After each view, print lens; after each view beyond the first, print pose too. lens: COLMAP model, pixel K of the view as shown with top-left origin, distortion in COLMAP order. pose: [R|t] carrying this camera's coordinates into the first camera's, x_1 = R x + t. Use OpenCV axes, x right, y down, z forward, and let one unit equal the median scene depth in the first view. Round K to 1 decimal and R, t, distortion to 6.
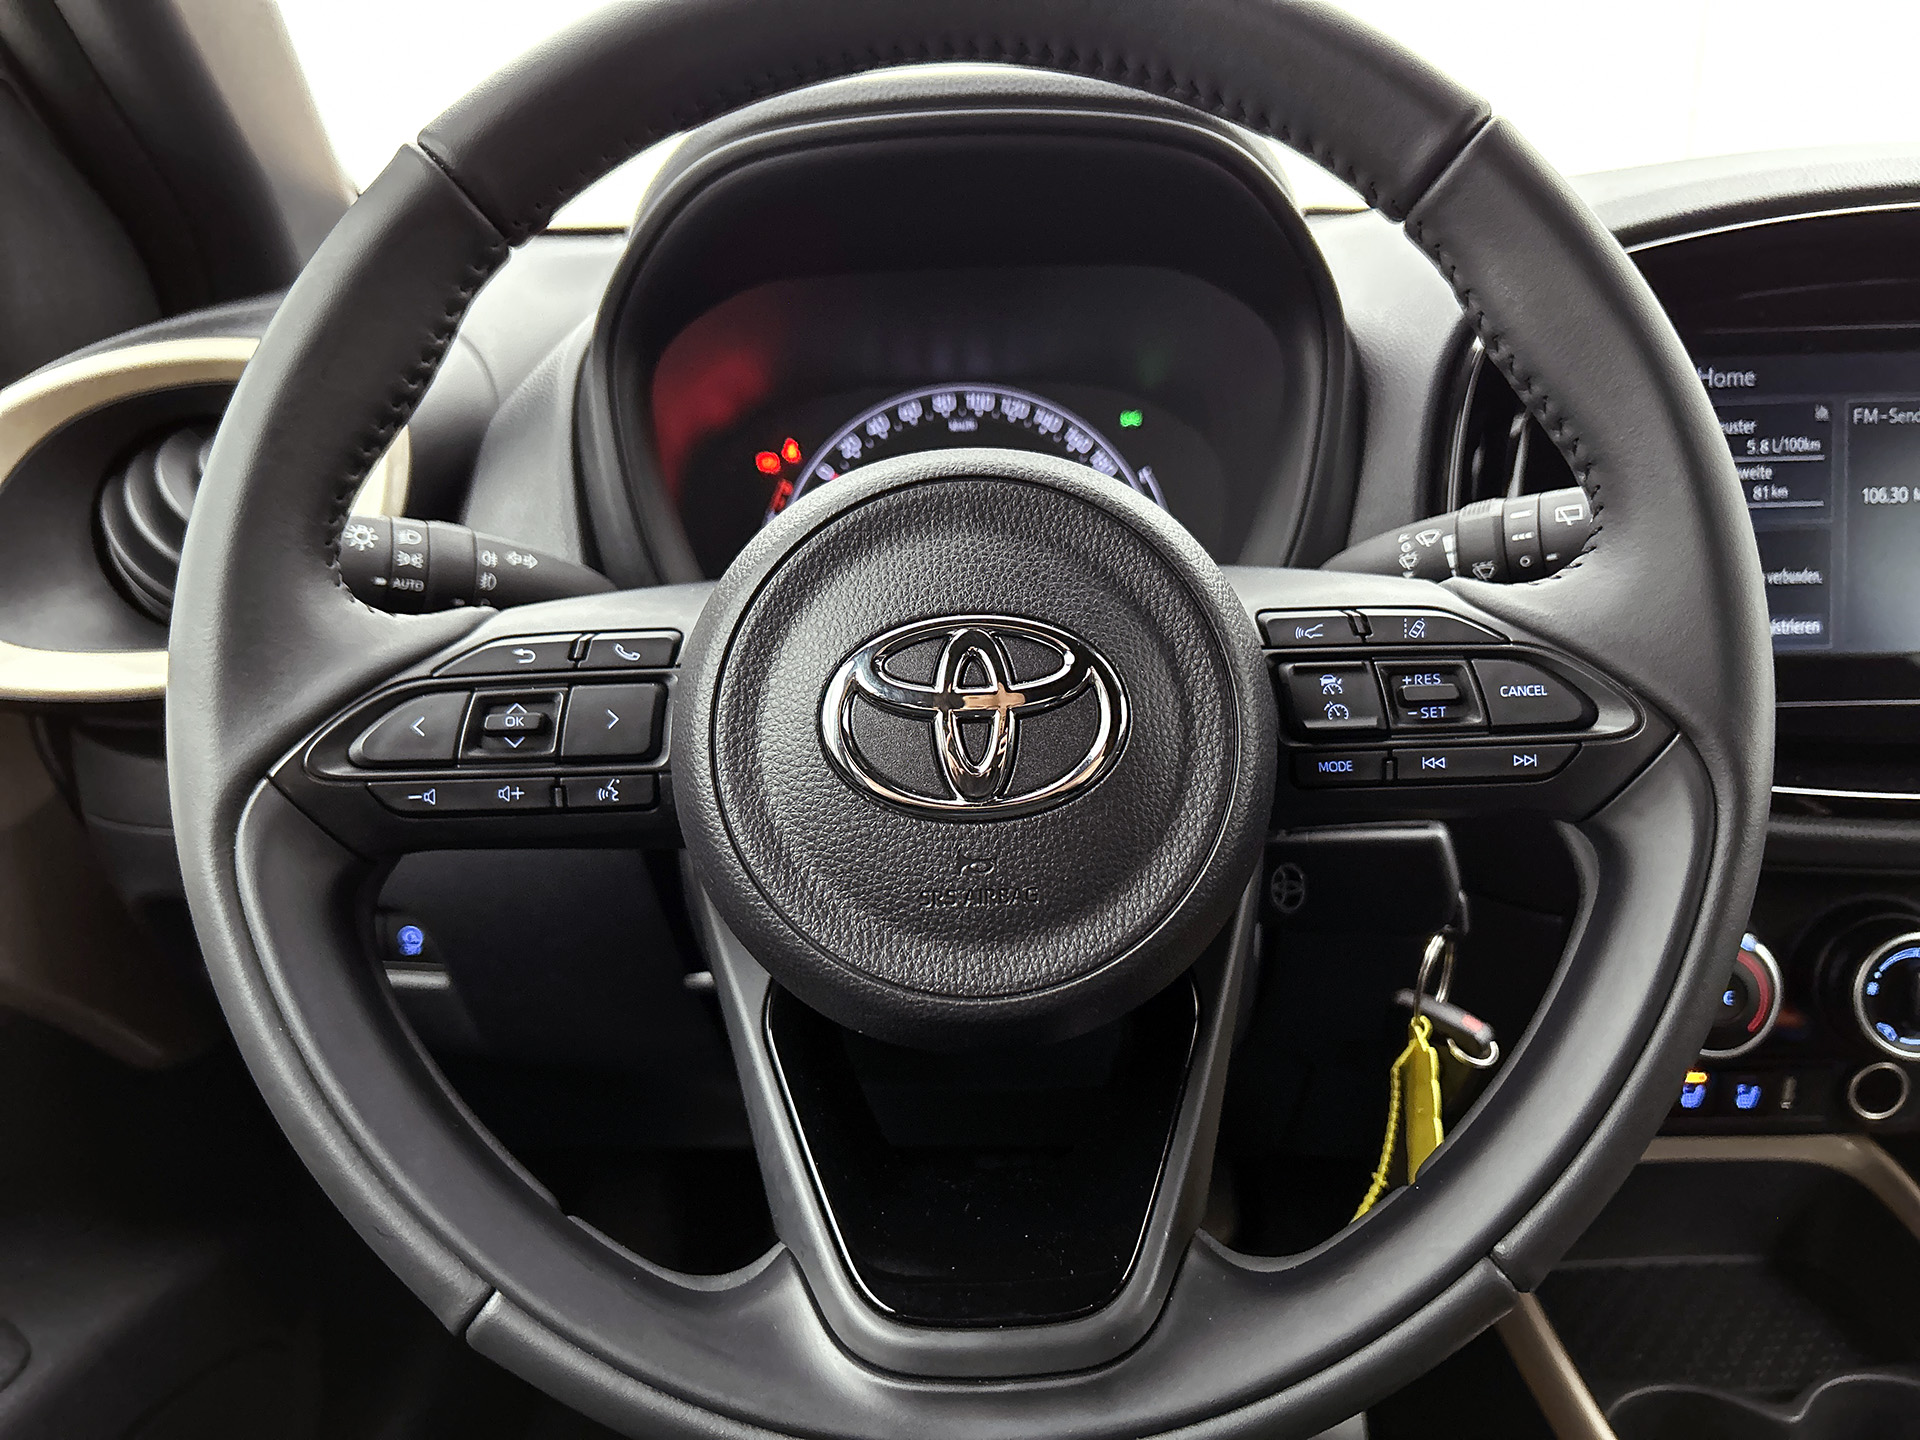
lens RADIAL K [[1450.5, 0, 968.1], [0, 1450.5, 744.7], [0, 0, 1]] dist [0.080718, -0.126943]
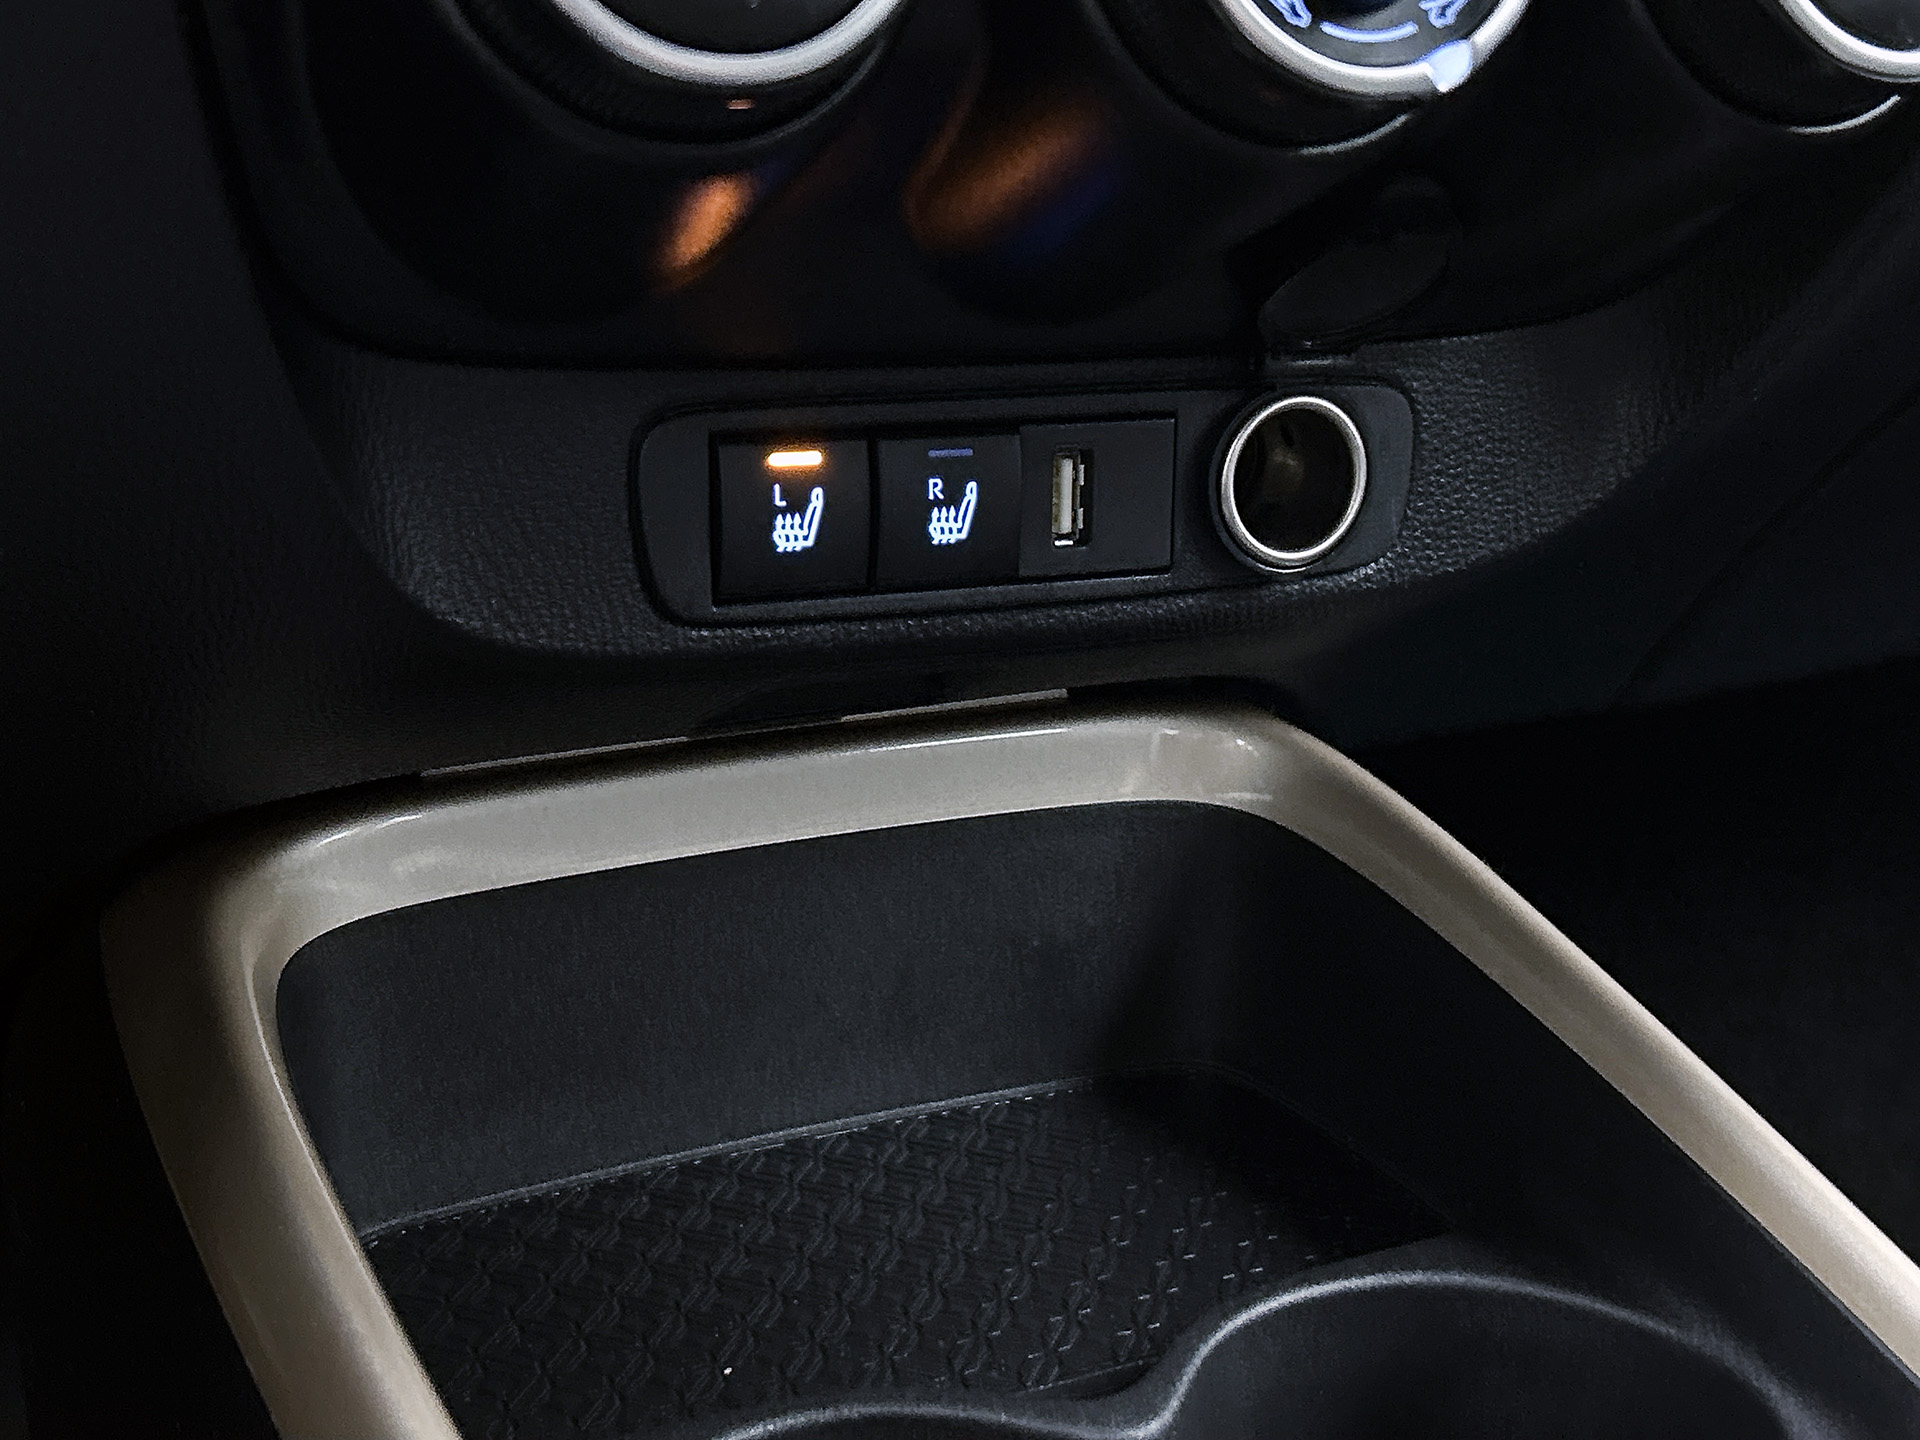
lens RADIAL K [[2482.8, 0, 986.6], [0, 2482.8, 741.9], [0, 0, 1]] dist [0.220885, -0.809901]
pose [[0.908585, -0.072533, 0.411355, 0.540403], [0.073585, 0.997200, 0.013301, 0.512981], [-0.411168, 0.018184, 0.911378, 0.864860]]
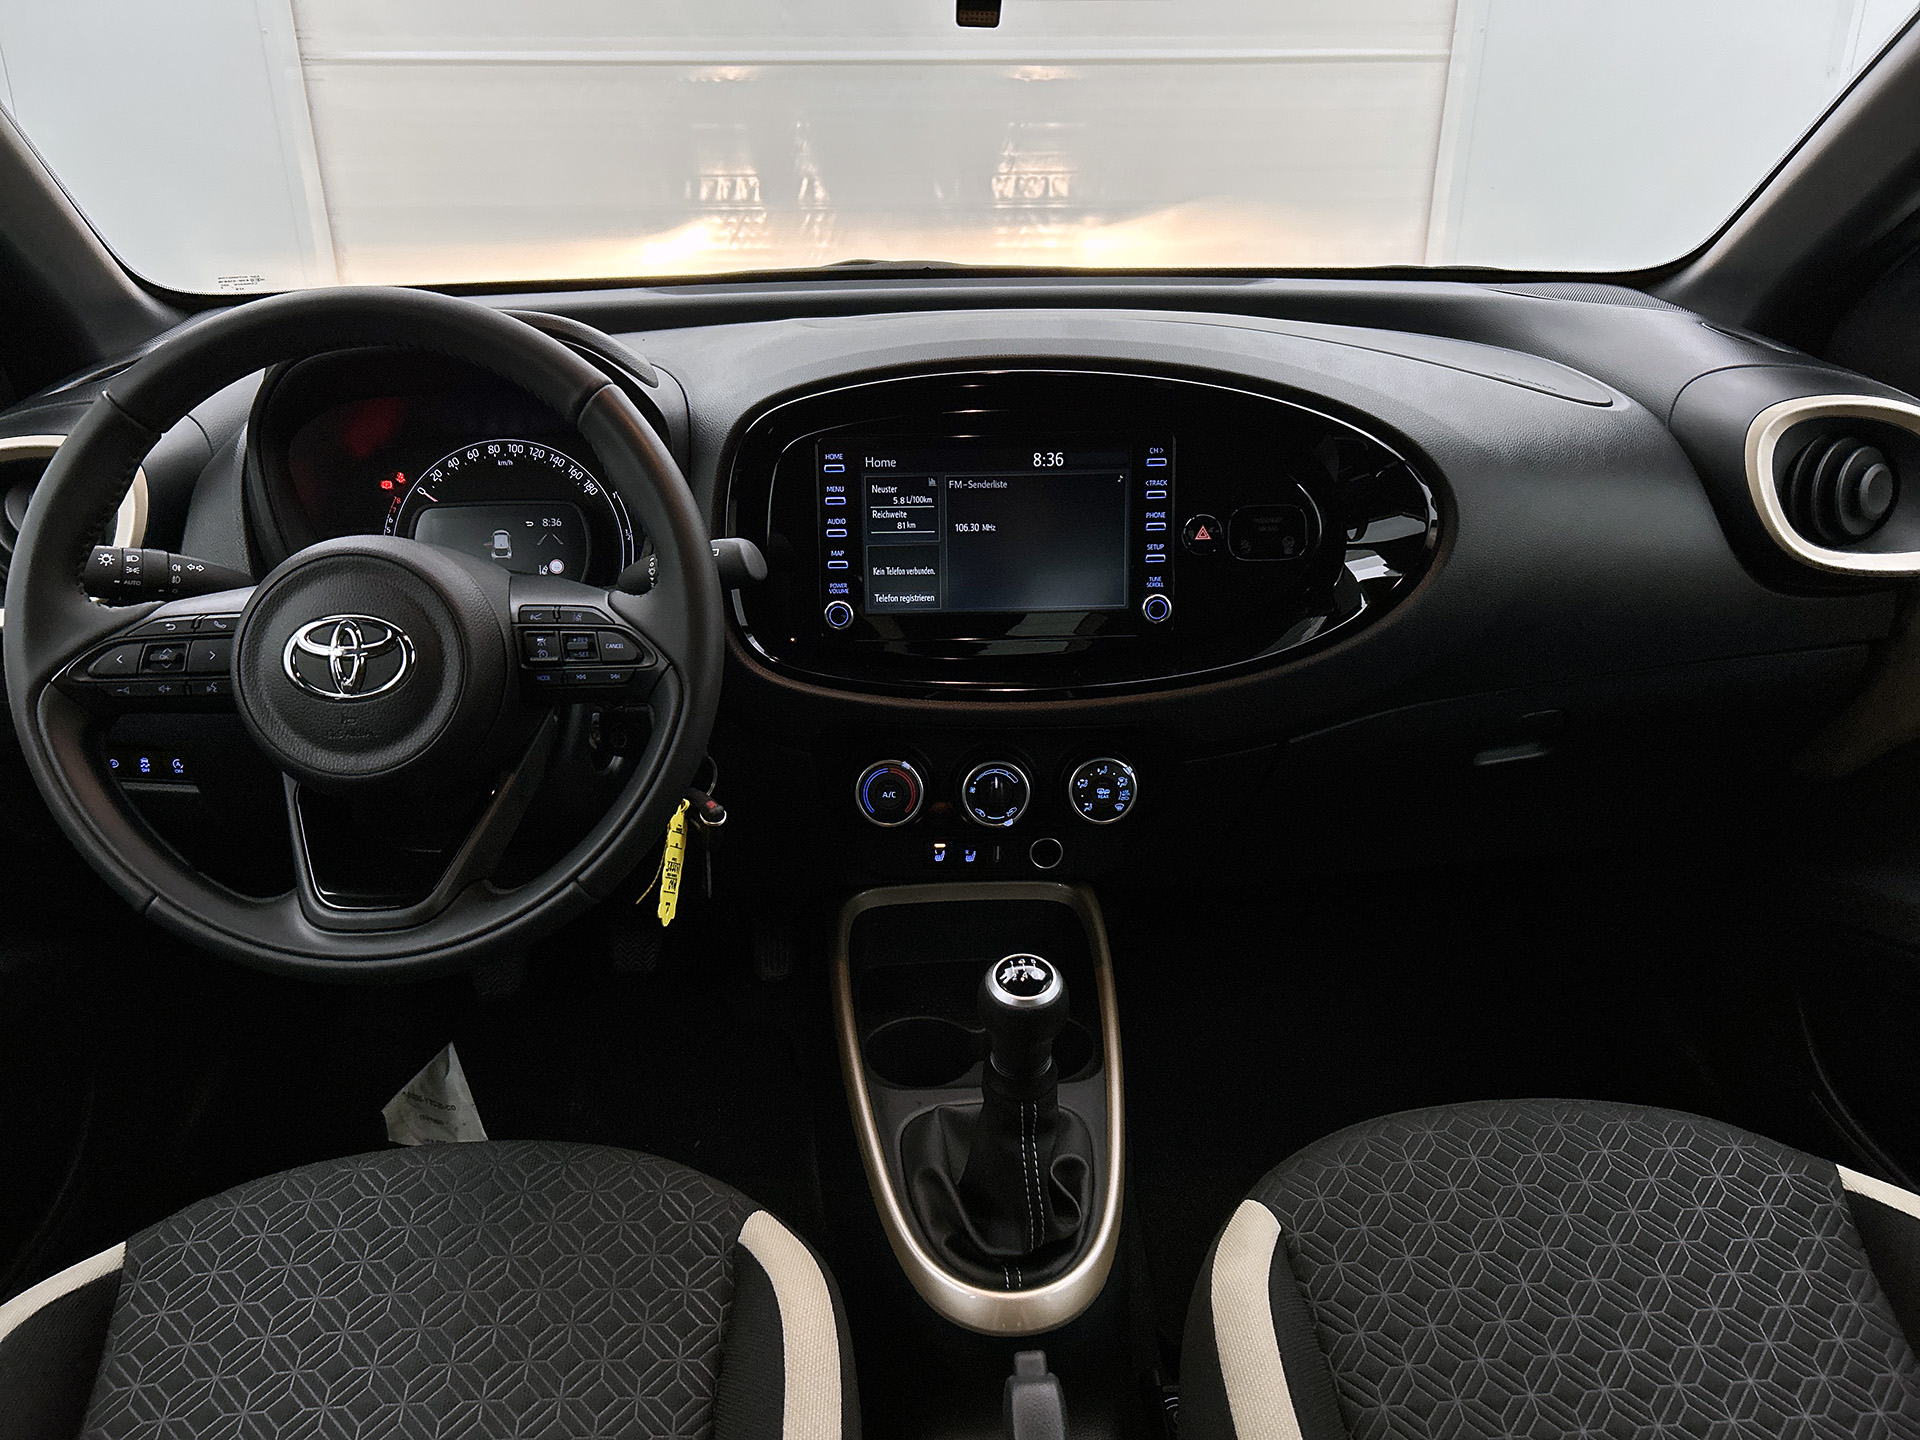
lens RADIAL K [[1450.5, 0, 968.1], [0, 1450.5, 744.7], [0, 0, 1]] dist [0.080718, -0.126943]
pose [[0.999240, 0.002104, 0.038935, 0.828052], [-0.005599, 0.995936, 0.089886, -0.090349], [-0.038587, -0.090036, 0.995191, -1.294617]]
